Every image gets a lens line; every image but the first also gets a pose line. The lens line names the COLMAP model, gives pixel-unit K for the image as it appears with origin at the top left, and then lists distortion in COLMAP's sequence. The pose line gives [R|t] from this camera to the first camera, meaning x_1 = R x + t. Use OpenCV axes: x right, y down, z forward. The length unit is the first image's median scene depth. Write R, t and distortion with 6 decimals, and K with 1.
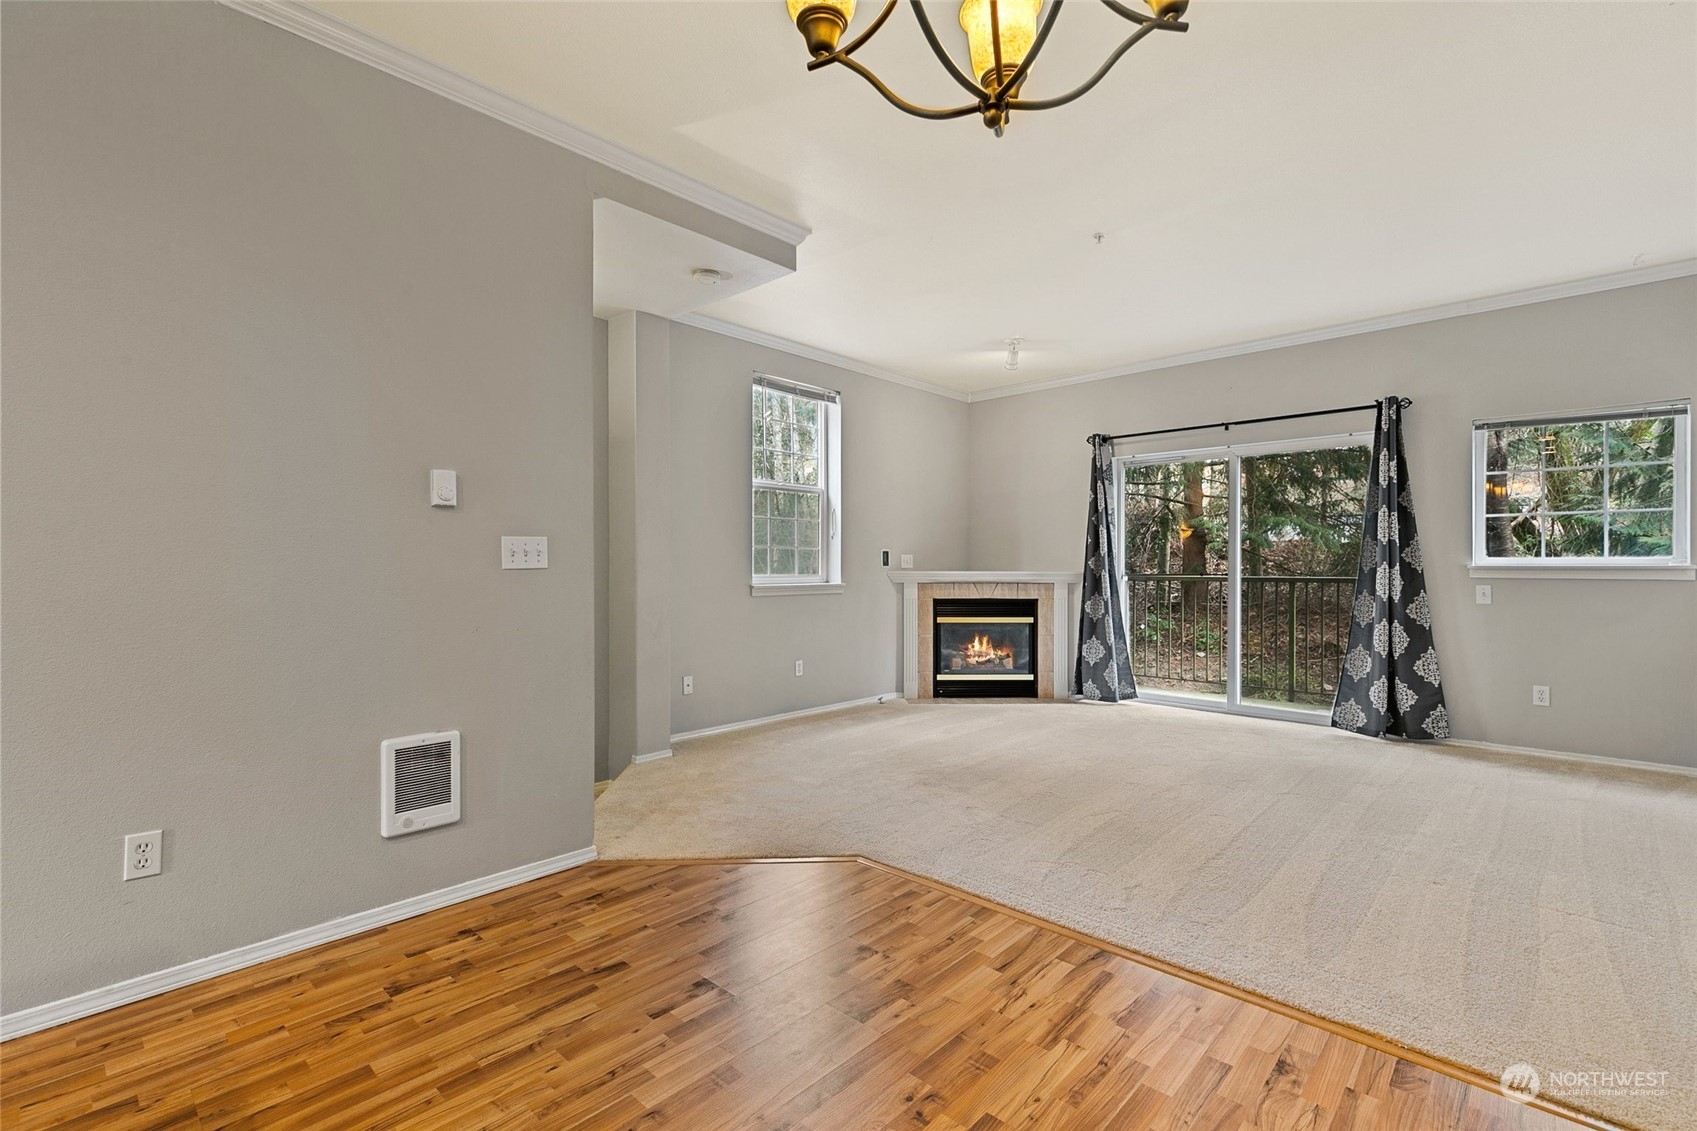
lens RADIAL K [[762.1, 0, 843.6], [0, 762.1, 569.5], [0, 0, 1]] dist [0.010492, -0.000869]
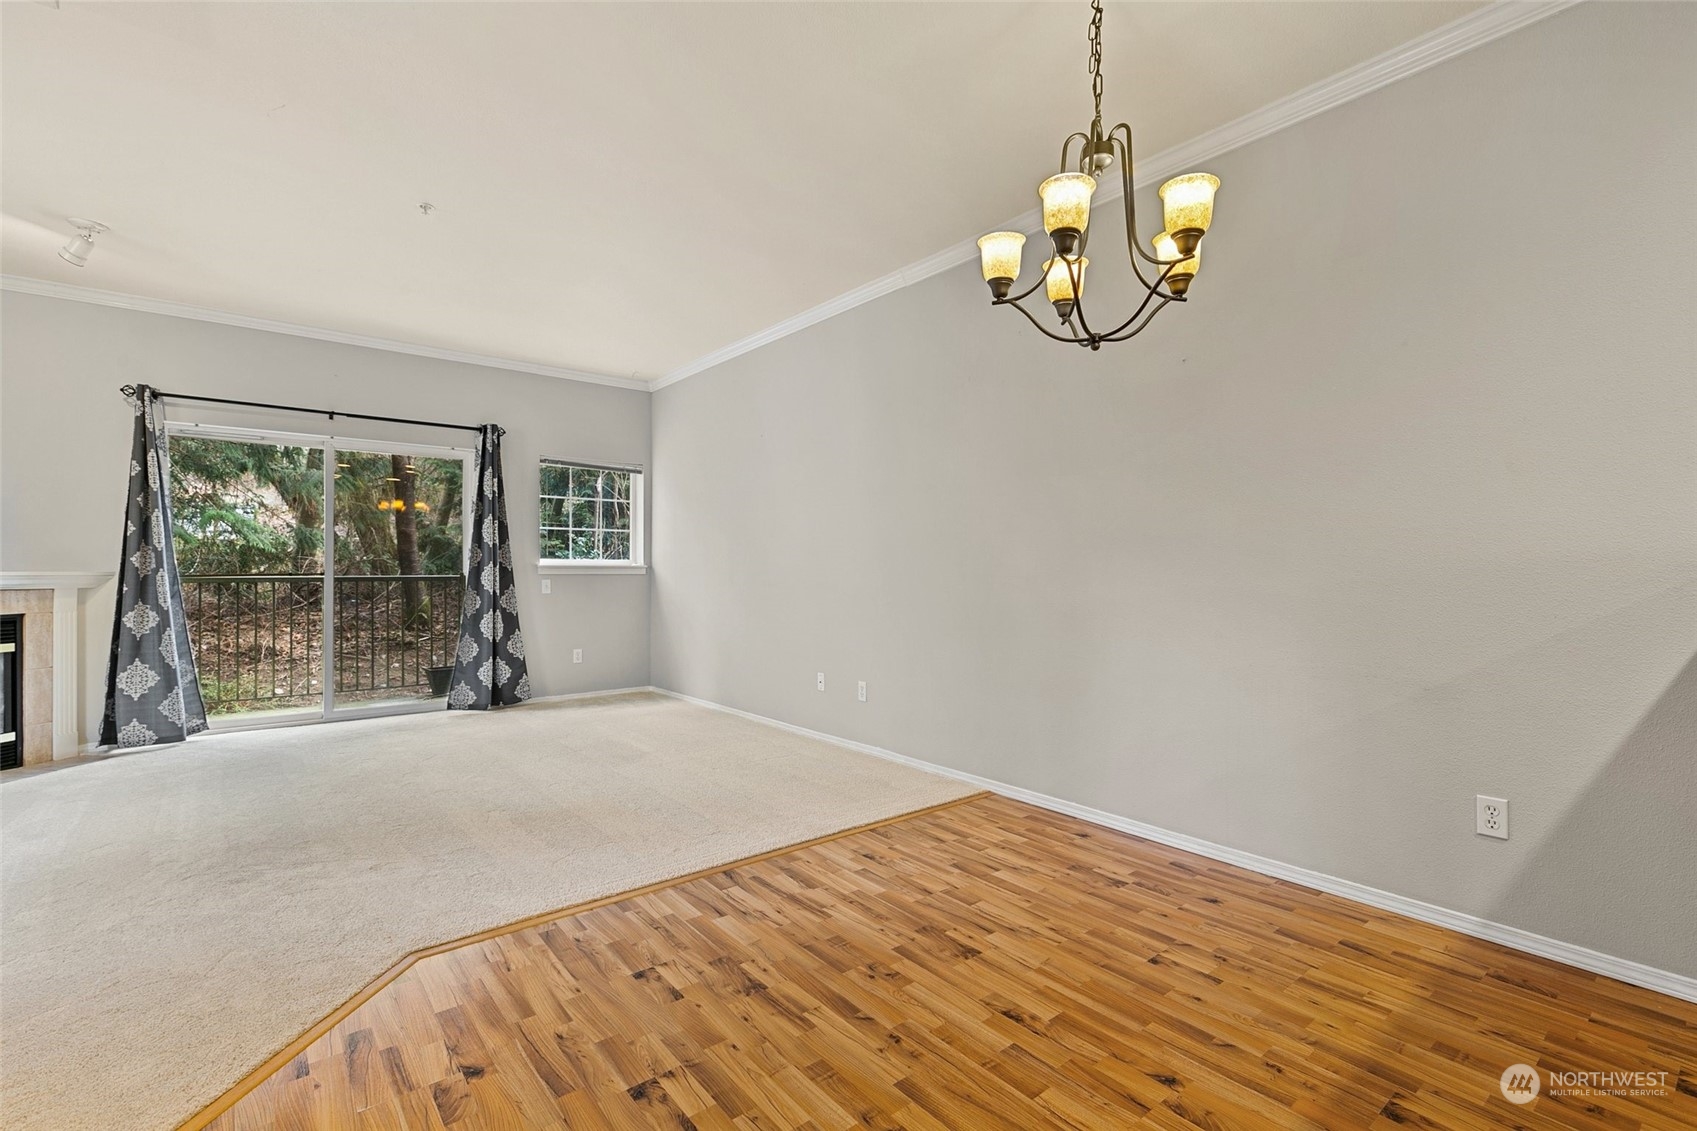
lens RADIAL K [[762.1, 0, 843.6], [0, 762.1, 569.5], [0, 0, 1]] dist [0.010492, -0.000869]
pose [[0.139408, -0.002523, 0.990232, -0.348621], [0.001955, 0.999996, 0.002272, 0.000634], [-0.990233, 0.001619, 0.139412, 0.253122]]
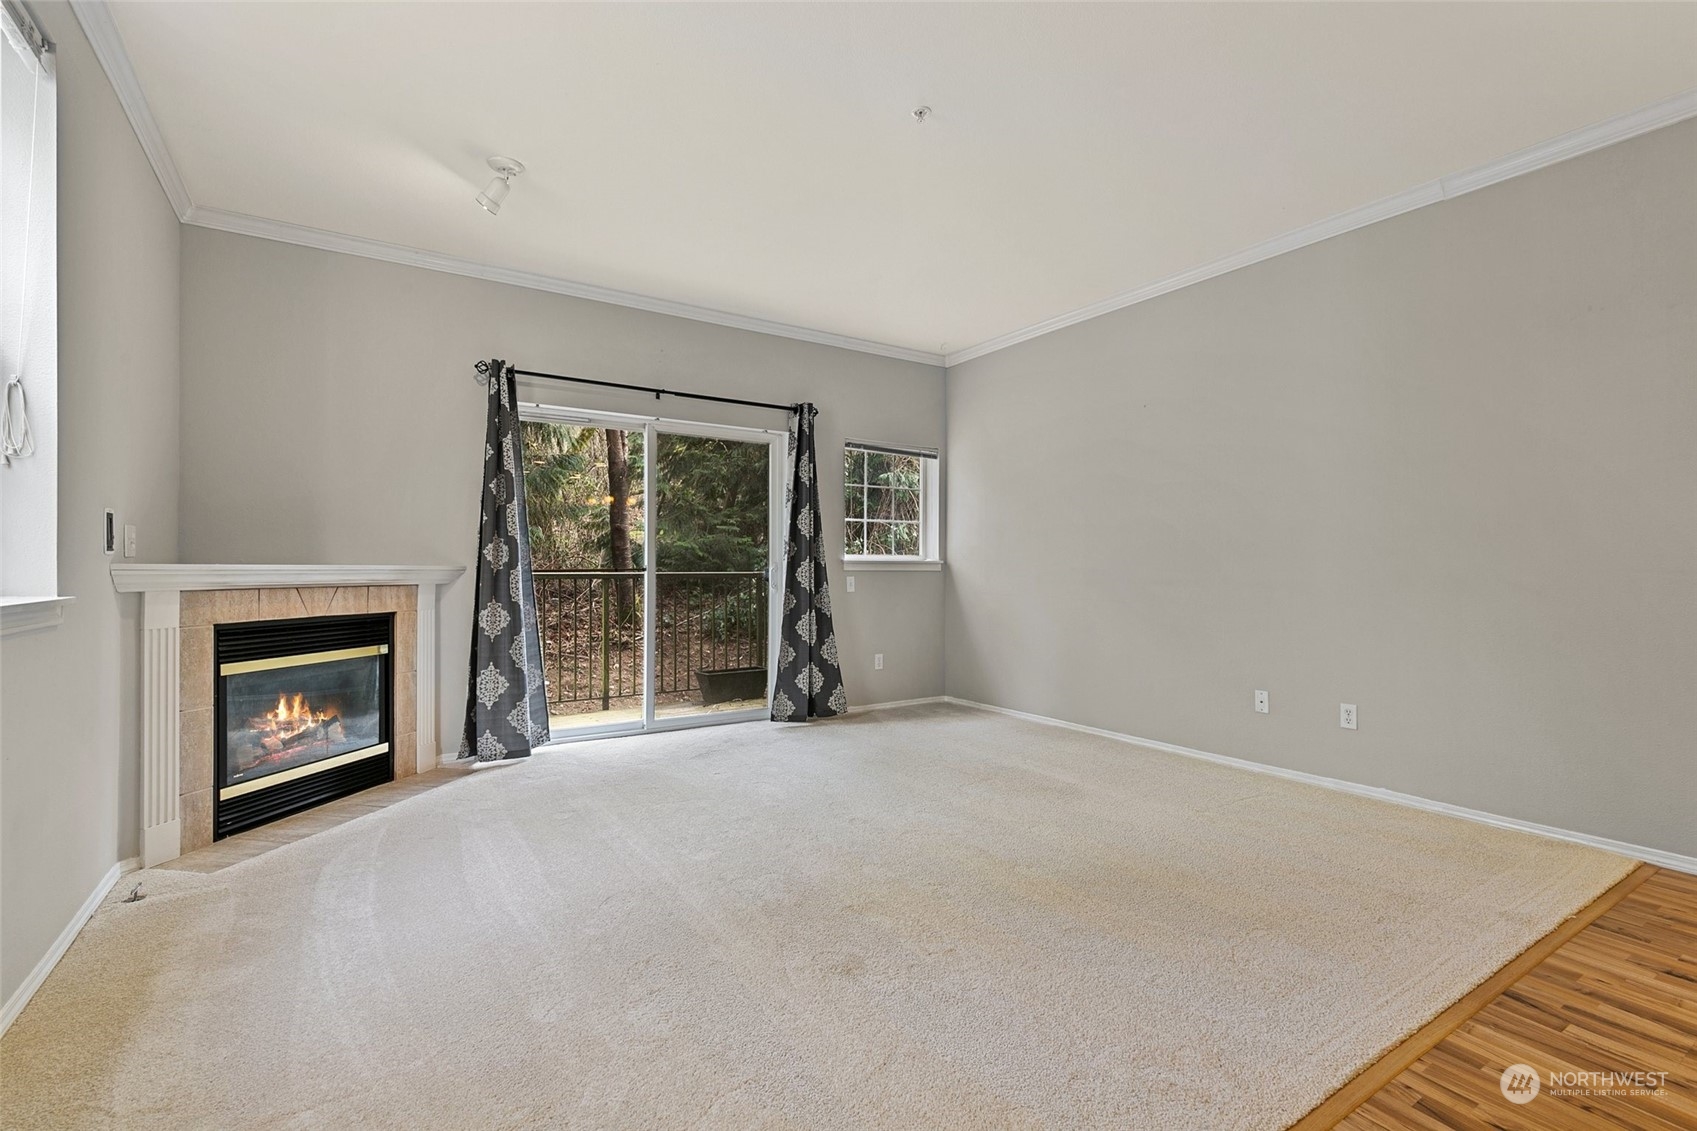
lens RADIAL K [[764.9, 0, 848.5], [0, 764.9, 565.5], [0, 0, 1]] dist [0.010966, -0.000432]
pose [[0.237795, 0.002524, 0.971312, -0.278464], [0.000726, 0.999996, -0.002777, 0.005252], [-0.971315, 0.001365, 0.237792, 0.607170]]
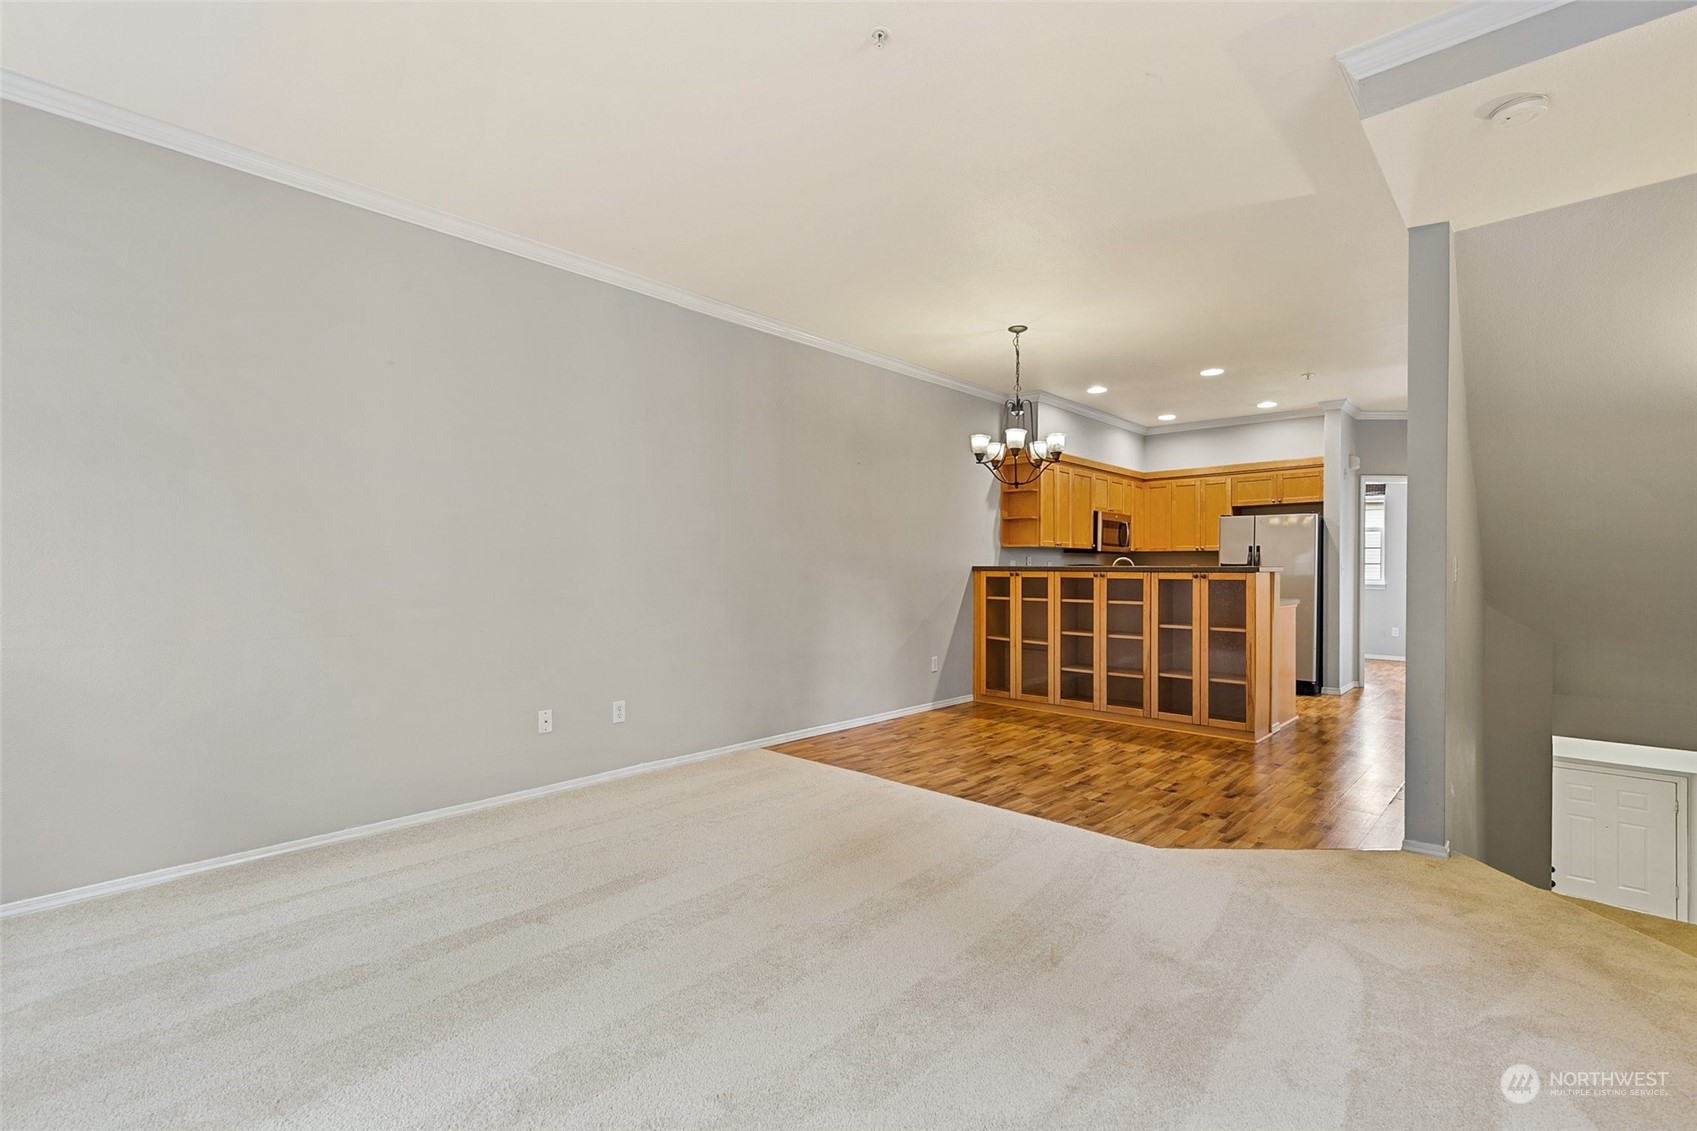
lens RADIAL K [[762.1, 0, 843.6], [0, 762.1, 569.5], [0, 0, 1]] dist [0.010492, -0.000869]
pose [[-0.999965, -0.005042, -0.006666, 0.249676], [-0.005078, 0.999973, 0.005382, -0.011592], [0.006639, 0.005416, -0.999963, 1.096660]]
